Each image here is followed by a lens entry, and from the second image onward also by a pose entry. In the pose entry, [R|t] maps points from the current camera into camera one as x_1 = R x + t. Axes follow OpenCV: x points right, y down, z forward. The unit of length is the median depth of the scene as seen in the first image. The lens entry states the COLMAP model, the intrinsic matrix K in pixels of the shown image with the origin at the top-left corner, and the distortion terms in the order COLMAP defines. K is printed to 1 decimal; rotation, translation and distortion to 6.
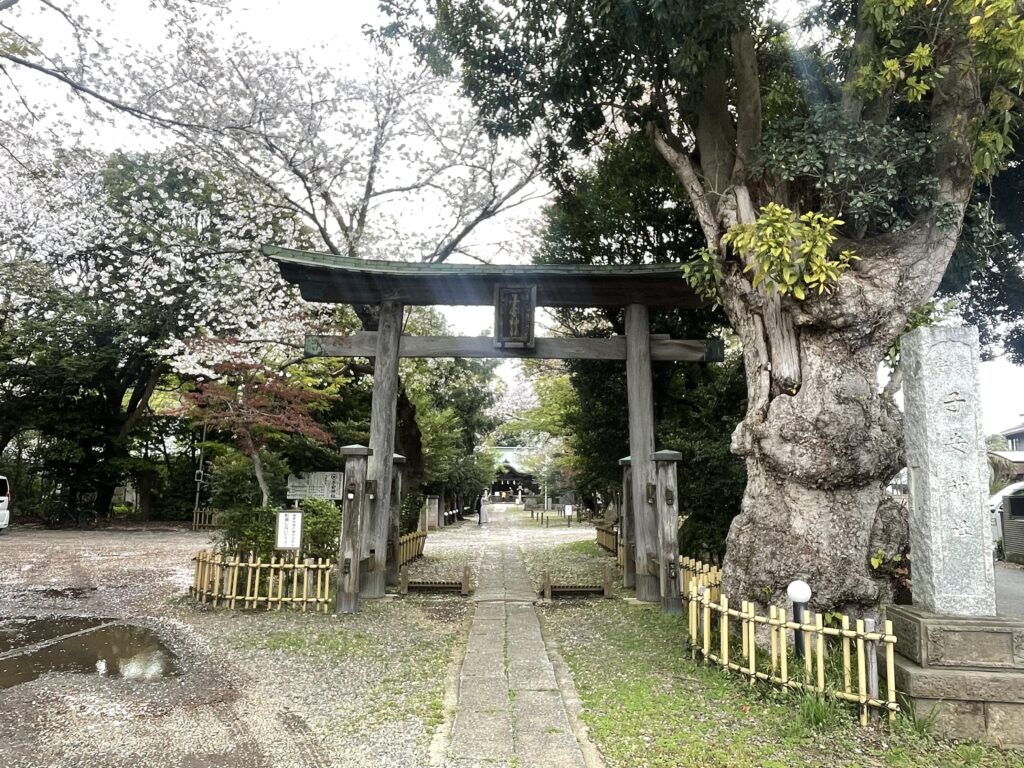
lens RADIAL K [[729.6, 0, 507.5], [0, 729.6, 386.6], [0, 0, 1]] dist [-0.000343, -0.009564]
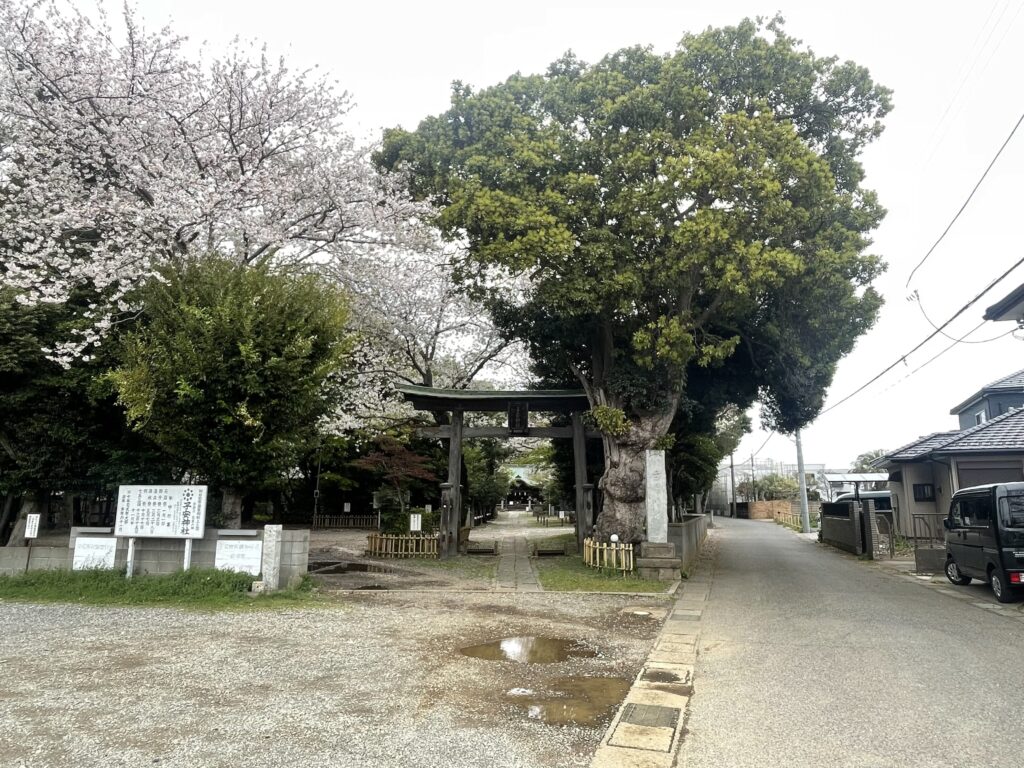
lens RADIAL K [[643.3, 0, 507.8], [0, 643.3, 382.5], [0, 0, 1]] dist [0.002731, -0.022005]
pose [[0.999765, -0.012448, -0.017766, 0.016932], [0.011747, 0.999170, -0.039000, -0.150334], [0.018237, 0.038782, 0.999081, -0.979970]]
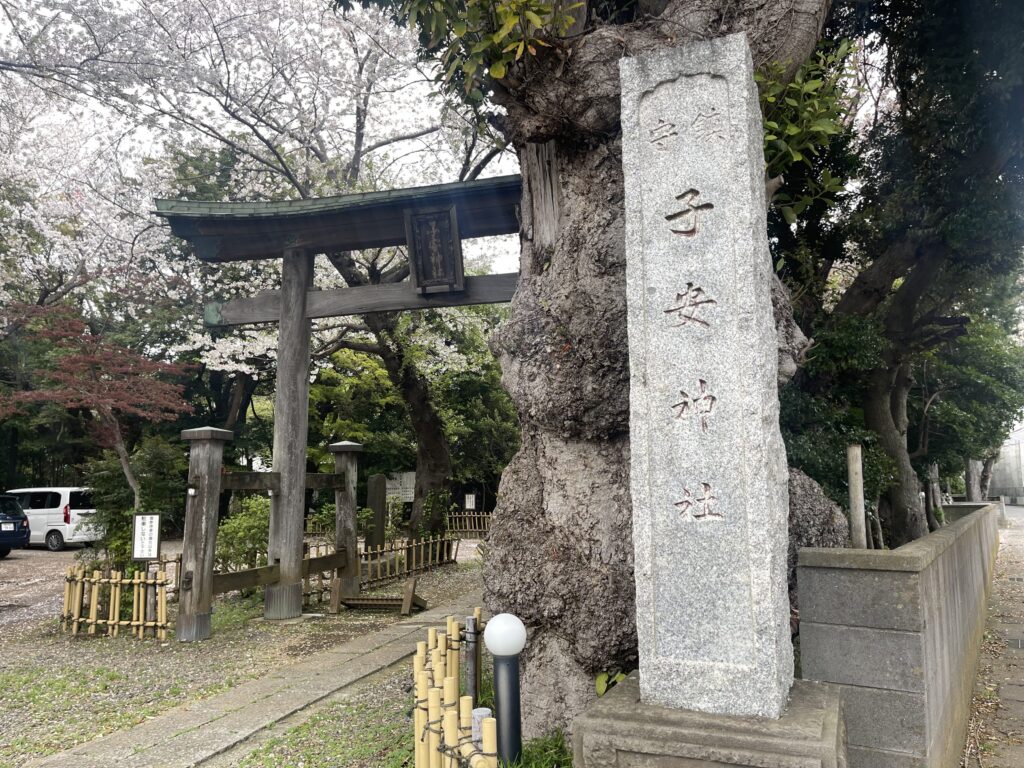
lens RADIAL K [[763.2, 0, 516.6], [0, 763.2, 391.9], [0, 0, 1]] dist [0.041731, -0.004694]
pose [[0.965257, -0.064938, -0.253106, 0.342576], [0.067611, 0.997710, 0.001867, 0.065813], [0.252405, -0.018915, 0.967437, 0.291370]]
